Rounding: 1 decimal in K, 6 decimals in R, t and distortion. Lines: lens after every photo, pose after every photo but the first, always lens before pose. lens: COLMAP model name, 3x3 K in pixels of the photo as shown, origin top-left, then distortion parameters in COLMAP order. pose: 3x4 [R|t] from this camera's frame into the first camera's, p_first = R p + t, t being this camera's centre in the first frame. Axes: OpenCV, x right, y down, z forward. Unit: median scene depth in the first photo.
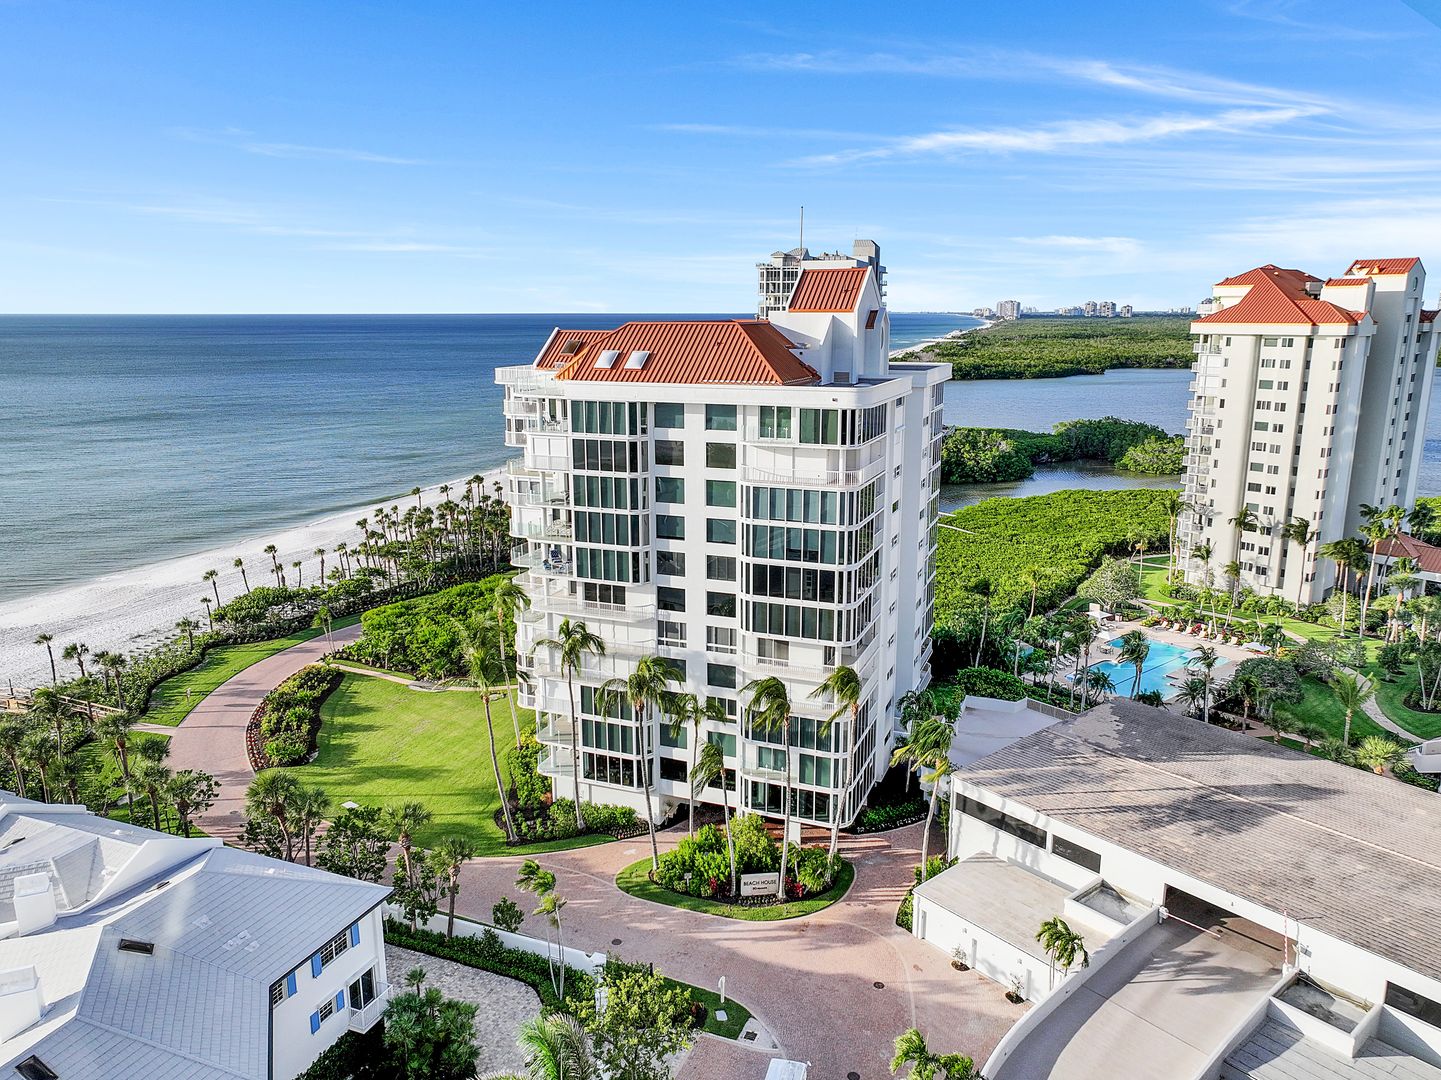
lens RADIAL K [[1022.0, 0, 720.5], [0, 1022.0, 540.0], [0, 0, 1]] dist [0.001005, -0.001572]
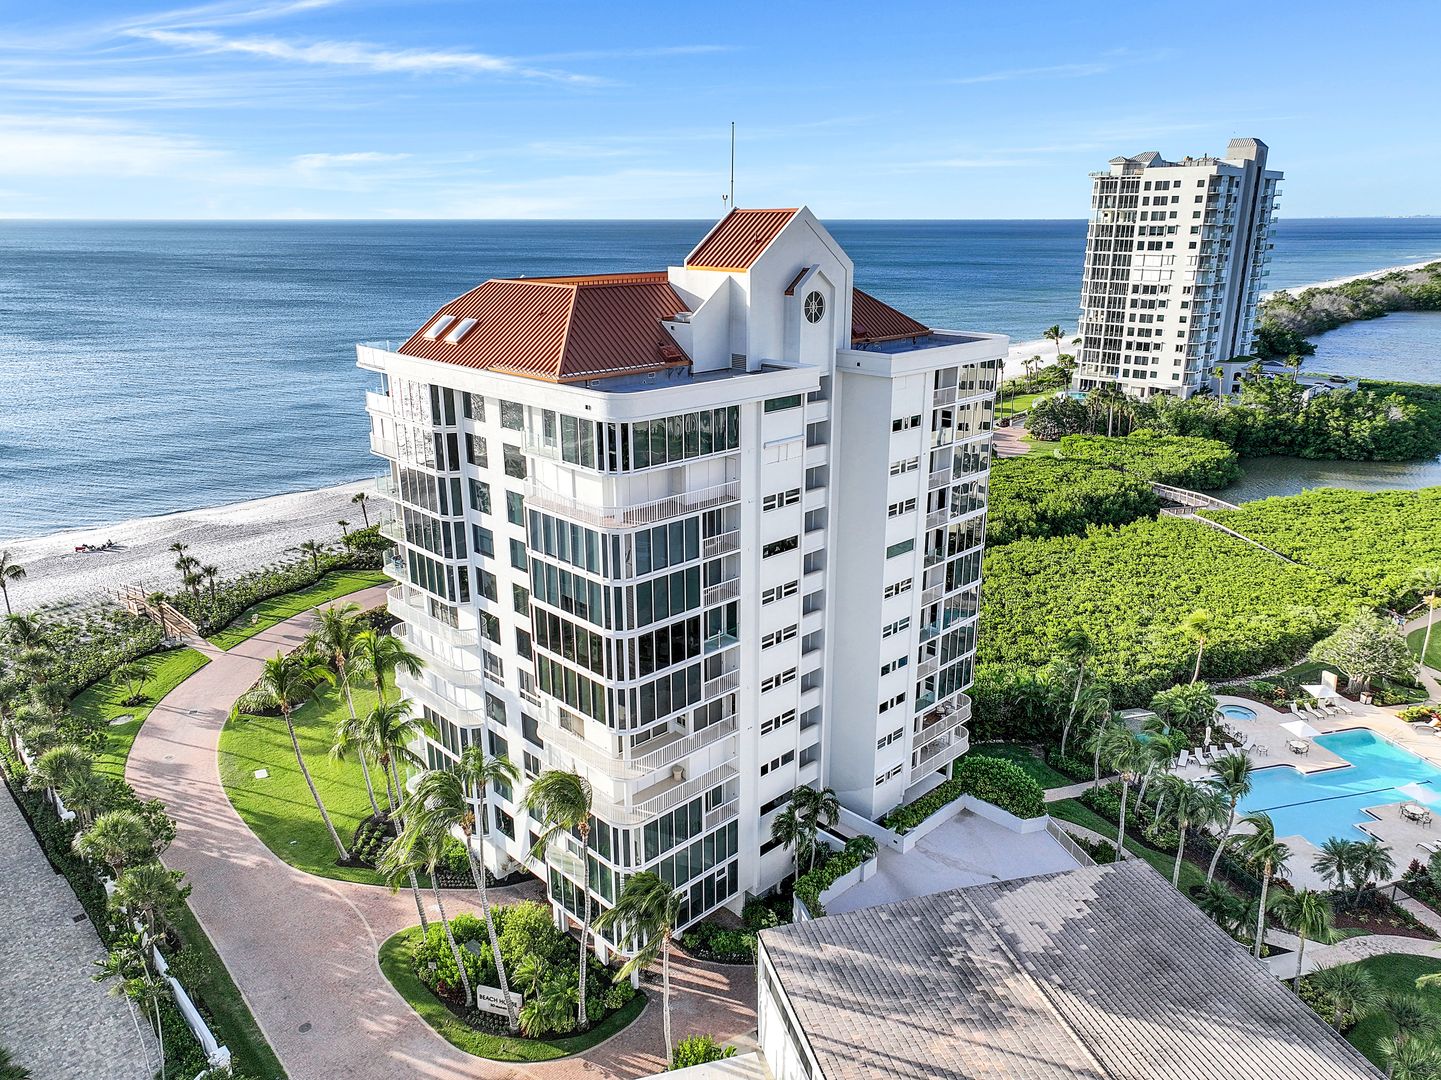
lens RADIAL K [[1022.0, 0, 720.5], [0, 1022.0, 540.0], [0, 0, 1]] dist [0.001005, -0.001572]
pose [[0.911040, 0.124605, -0.393039, 0.431099], [-0.090024, 0.990357, 0.105302, -0.113393], [0.402370, -0.060552, 0.913472, 0.330894]]
